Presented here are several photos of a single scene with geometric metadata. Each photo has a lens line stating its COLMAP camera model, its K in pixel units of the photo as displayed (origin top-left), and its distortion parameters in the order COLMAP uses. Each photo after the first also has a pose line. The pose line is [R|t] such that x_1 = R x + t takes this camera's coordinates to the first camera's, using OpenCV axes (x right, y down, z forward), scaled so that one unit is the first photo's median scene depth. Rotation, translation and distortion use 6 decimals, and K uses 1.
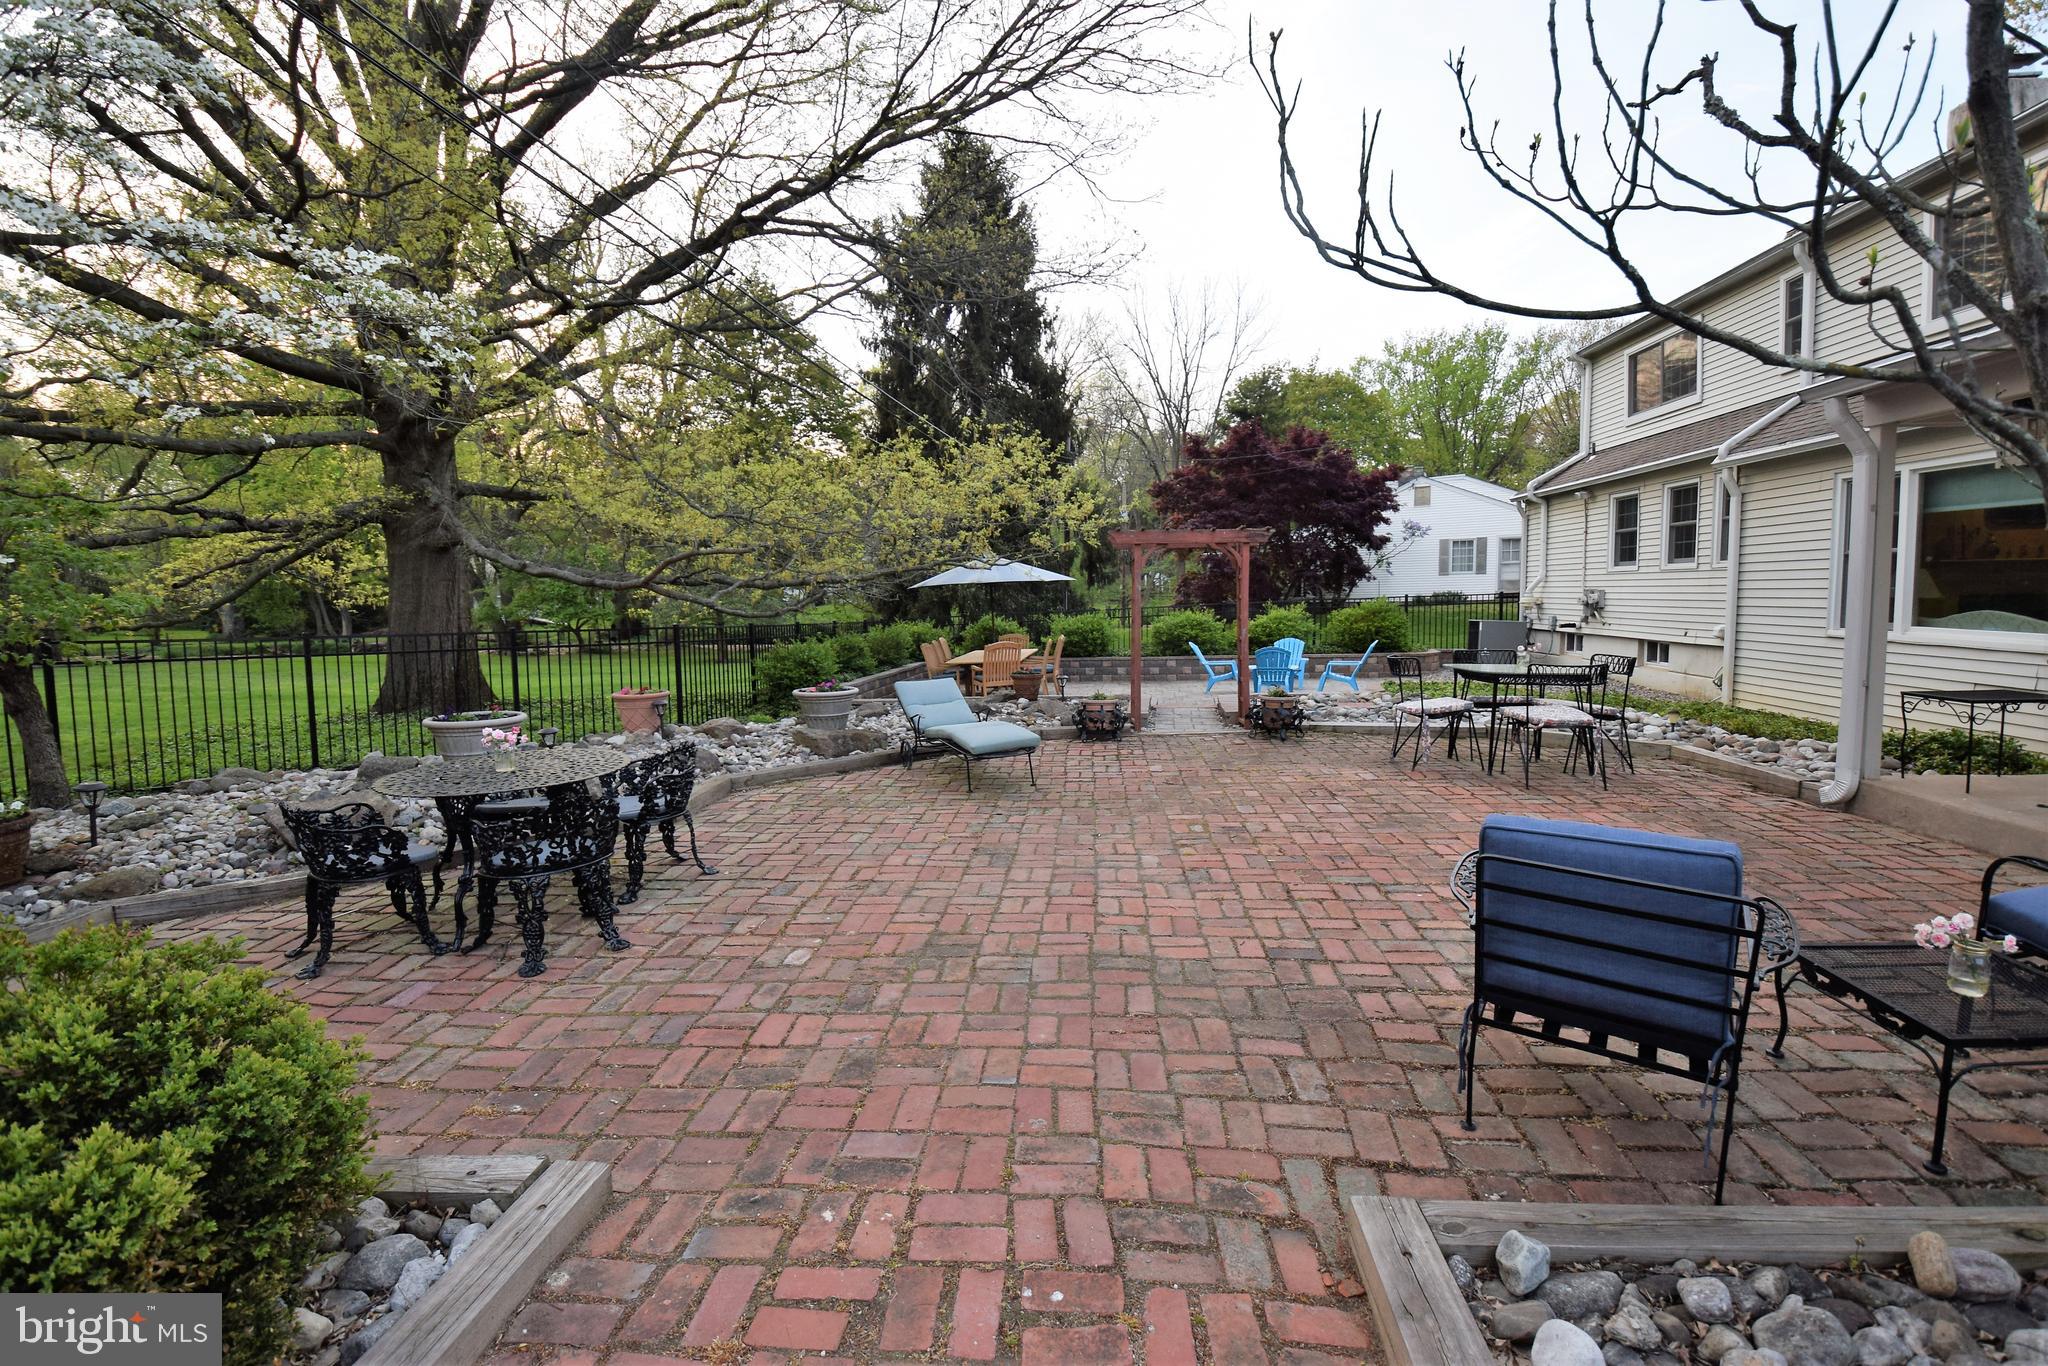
lens RADIAL K [[916.0, 0, 1024.0], [0, 916.0, 683.0], [0, 0, 1]] dist [0.019502, -0.041215]
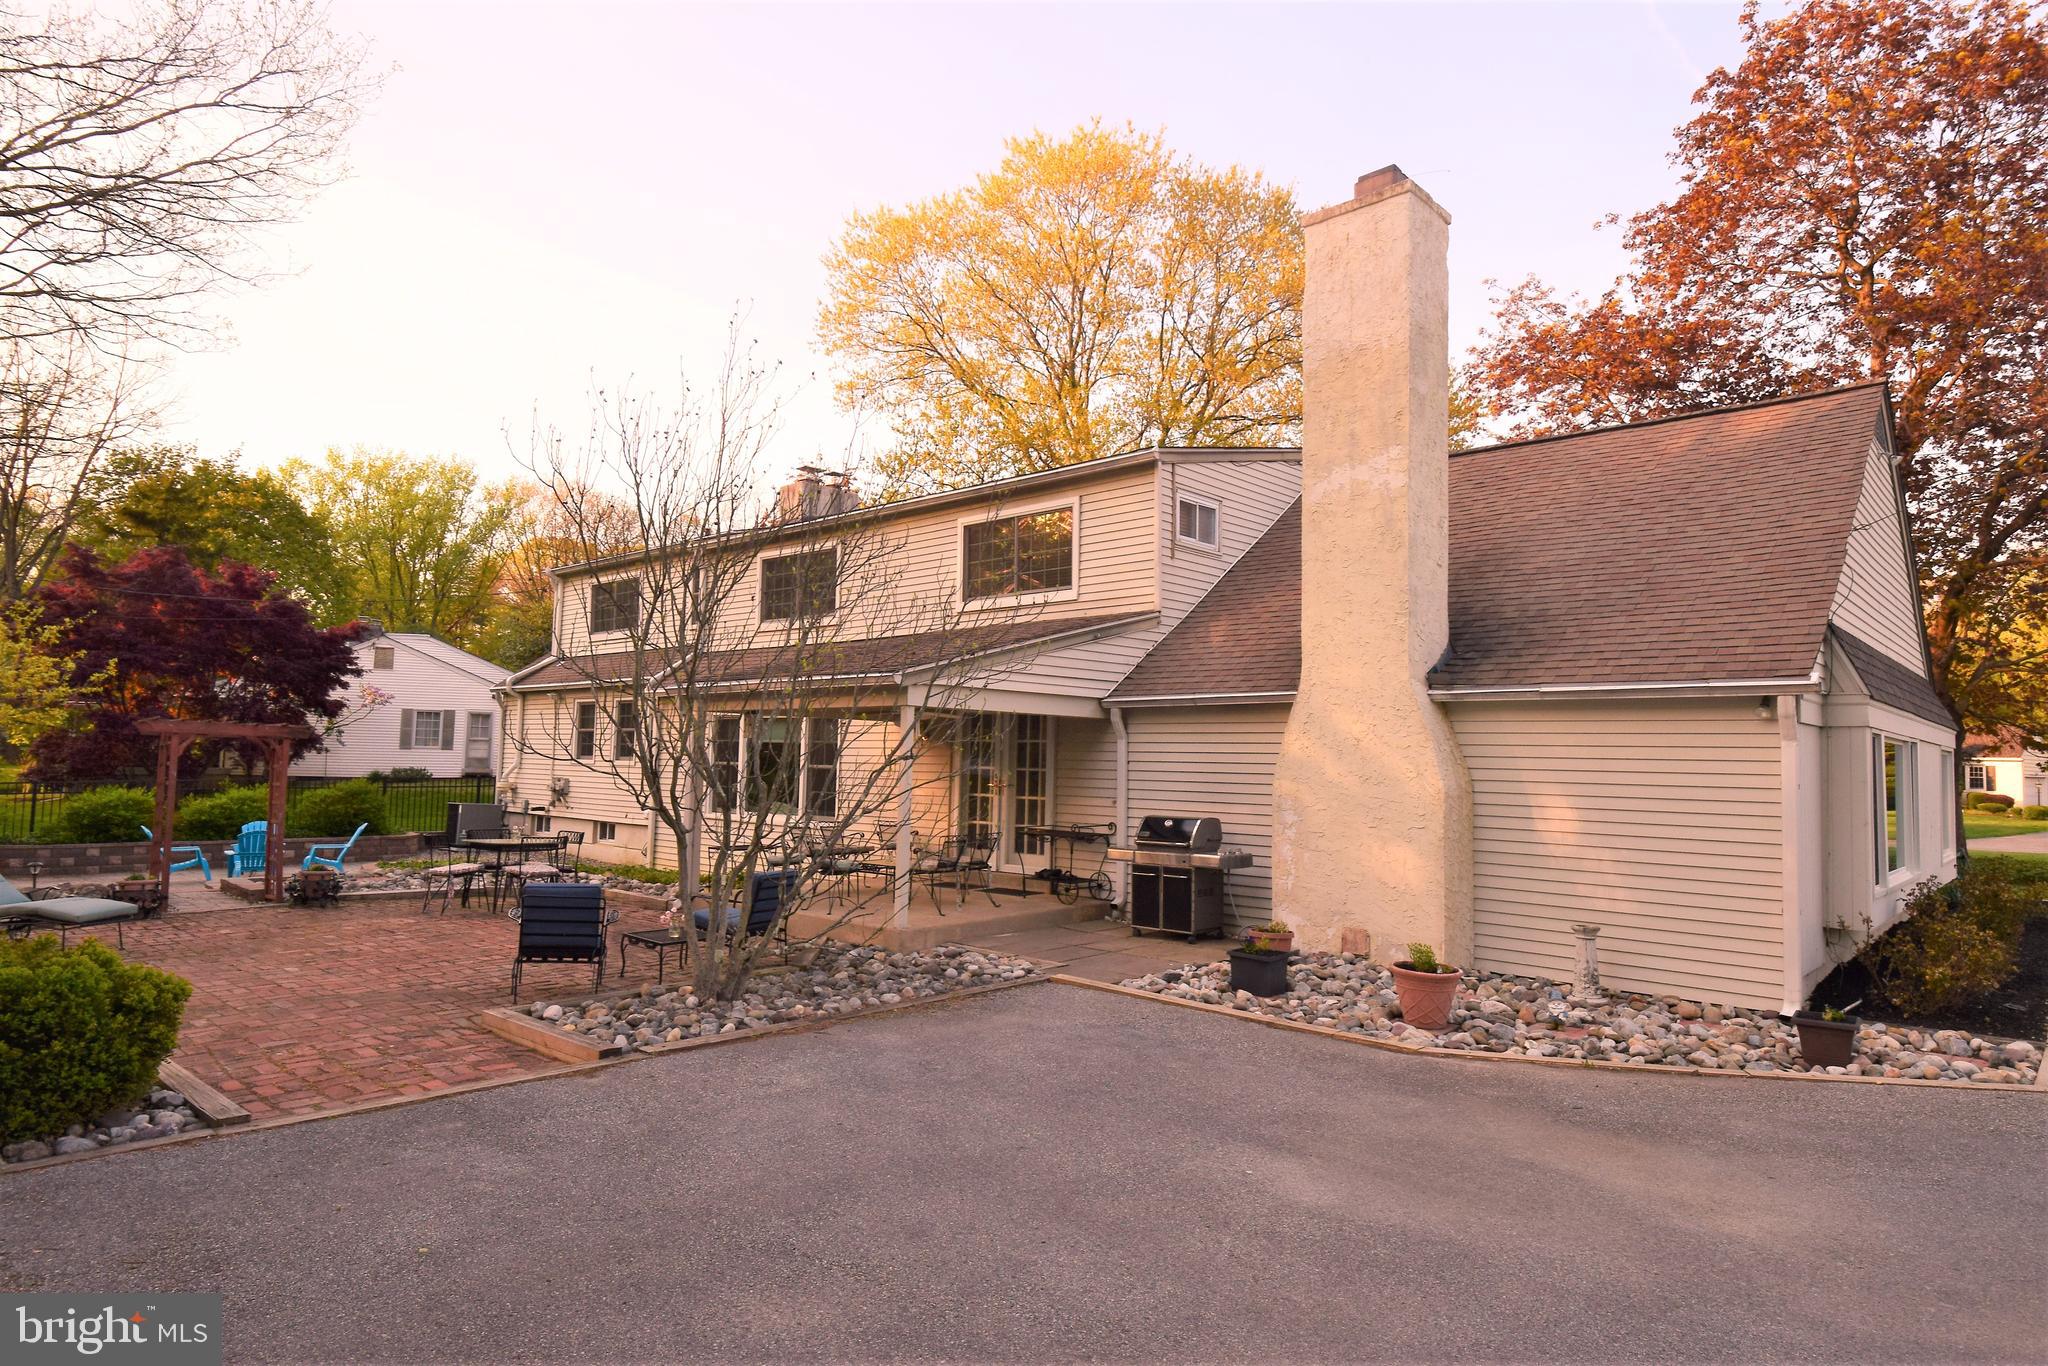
lens RADIAL K [[1165.2, 0, 1028.6], [0, 1165.2, 659.4], [0, 0, 1]] dist [-0.000069, -0.030114]
pose [[0.592991, 0.103386, 0.798545, -0.104100], [0.046126, 0.985733, -0.161874, 0.007768], [-0.803887, 0.132824, 0.579761, -0.166564]]
